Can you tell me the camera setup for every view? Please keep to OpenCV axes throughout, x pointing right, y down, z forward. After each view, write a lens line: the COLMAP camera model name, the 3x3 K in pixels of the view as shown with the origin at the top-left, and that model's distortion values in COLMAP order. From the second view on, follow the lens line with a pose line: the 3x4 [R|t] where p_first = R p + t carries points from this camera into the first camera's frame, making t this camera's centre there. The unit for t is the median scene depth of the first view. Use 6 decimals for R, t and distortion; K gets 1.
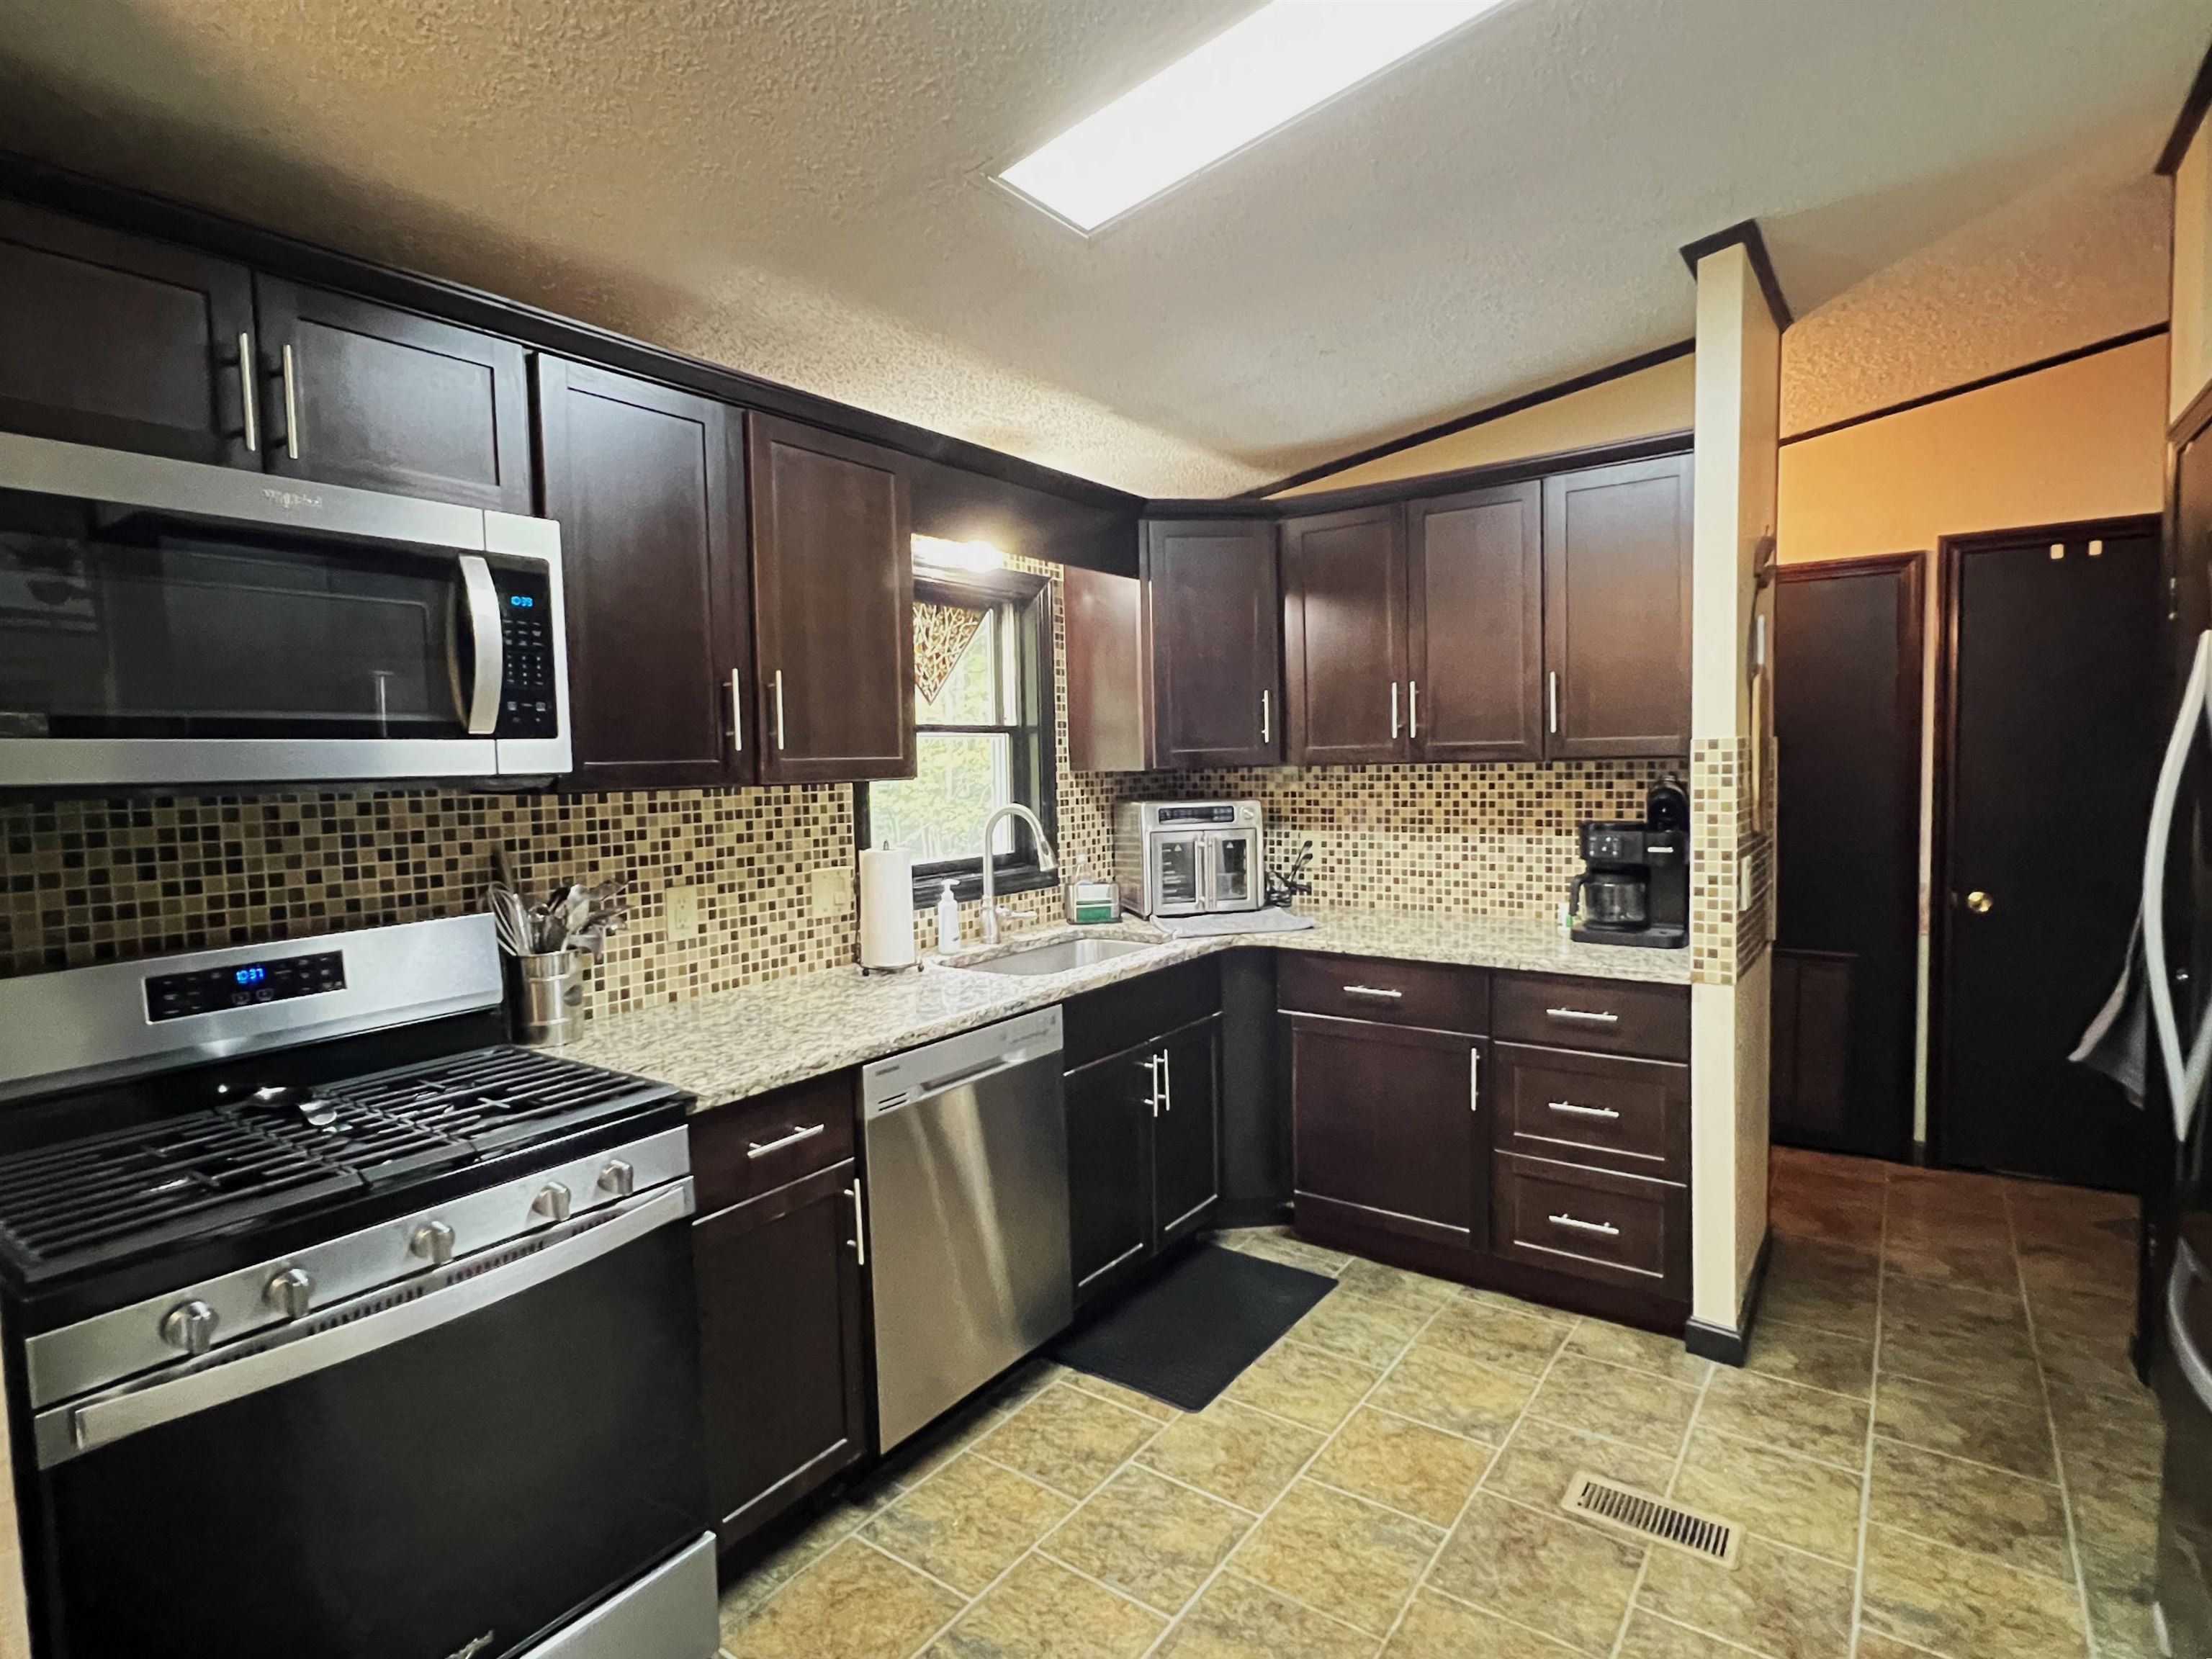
lens RADIAL K [[1121.4, 0, 1109.7], [0, 1121.4, 824.3], [0, 0, 1]] dist [-0.002029, 0.000111]
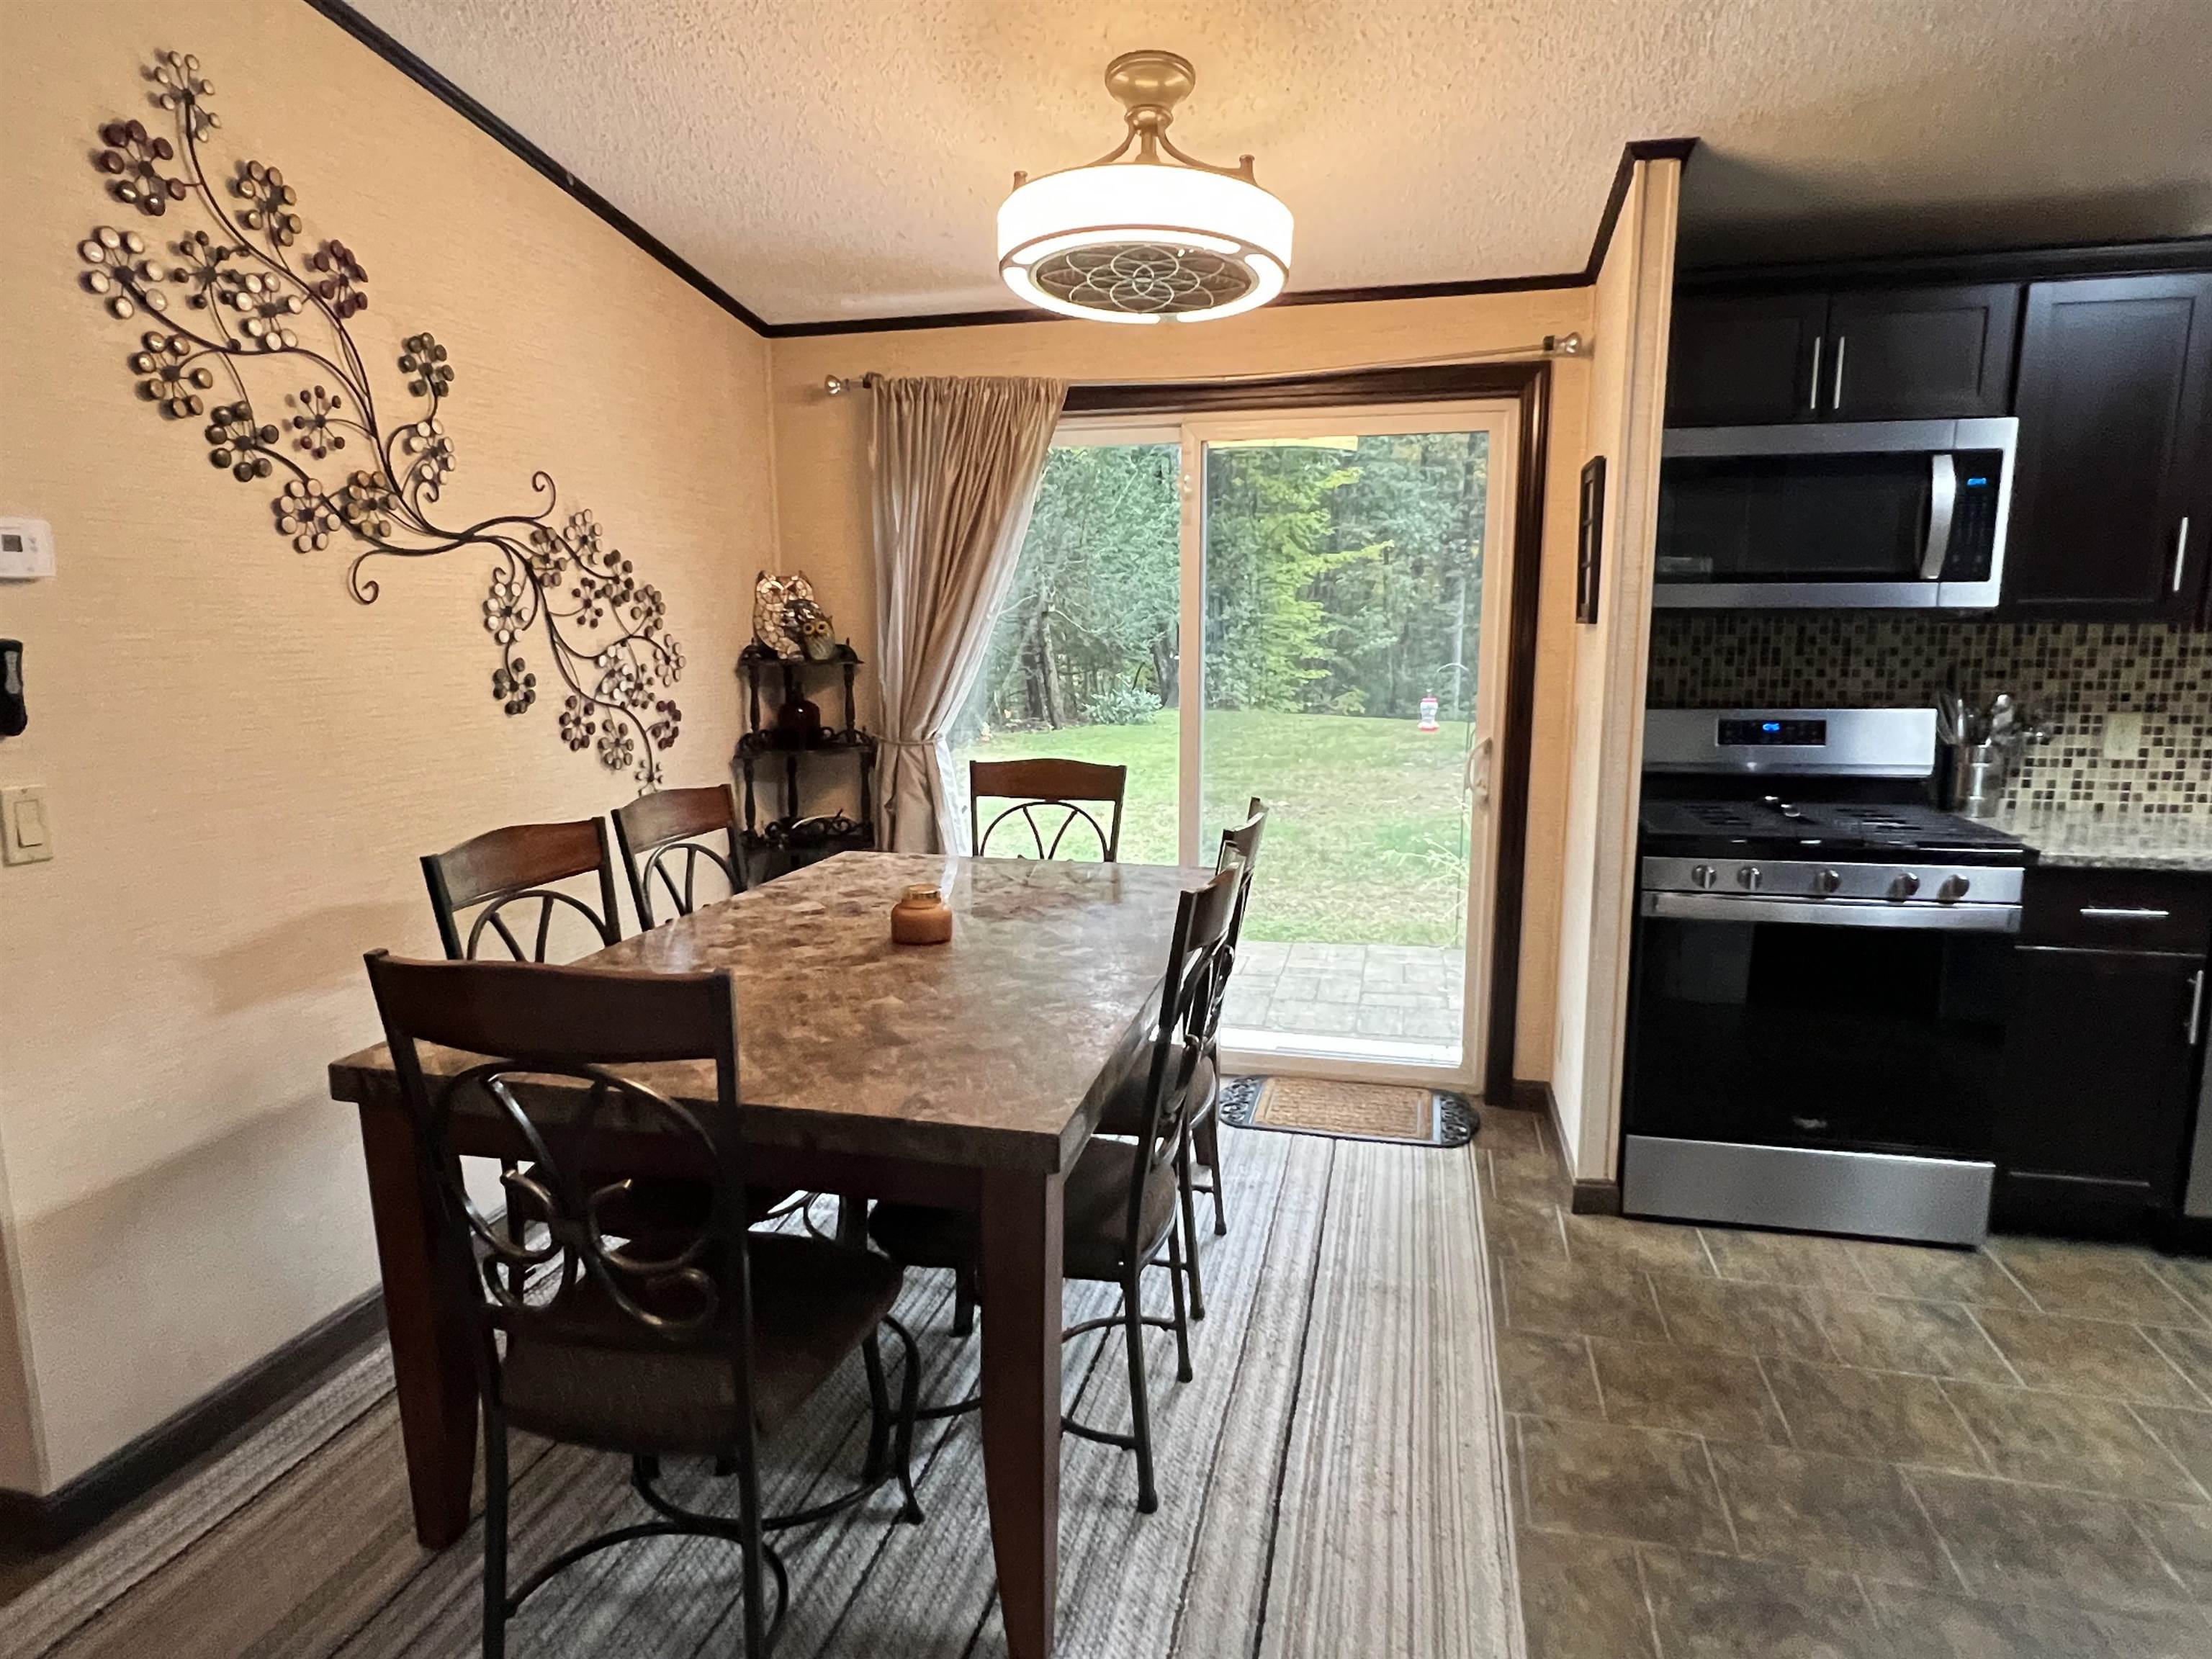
lens RADIAL K [[1302.9, 0, 1094.1], [0, 1302.9, 837.0], [0, 0, 1]] dist [-0.001400, 0.000045]
pose [[0.366047, 0.177587, -0.913495, 0.439717], [-0.060746, 0.984089, 0.166969, 0.022677], [0.928612, -0.005628, 0.371011, -0.434119]]
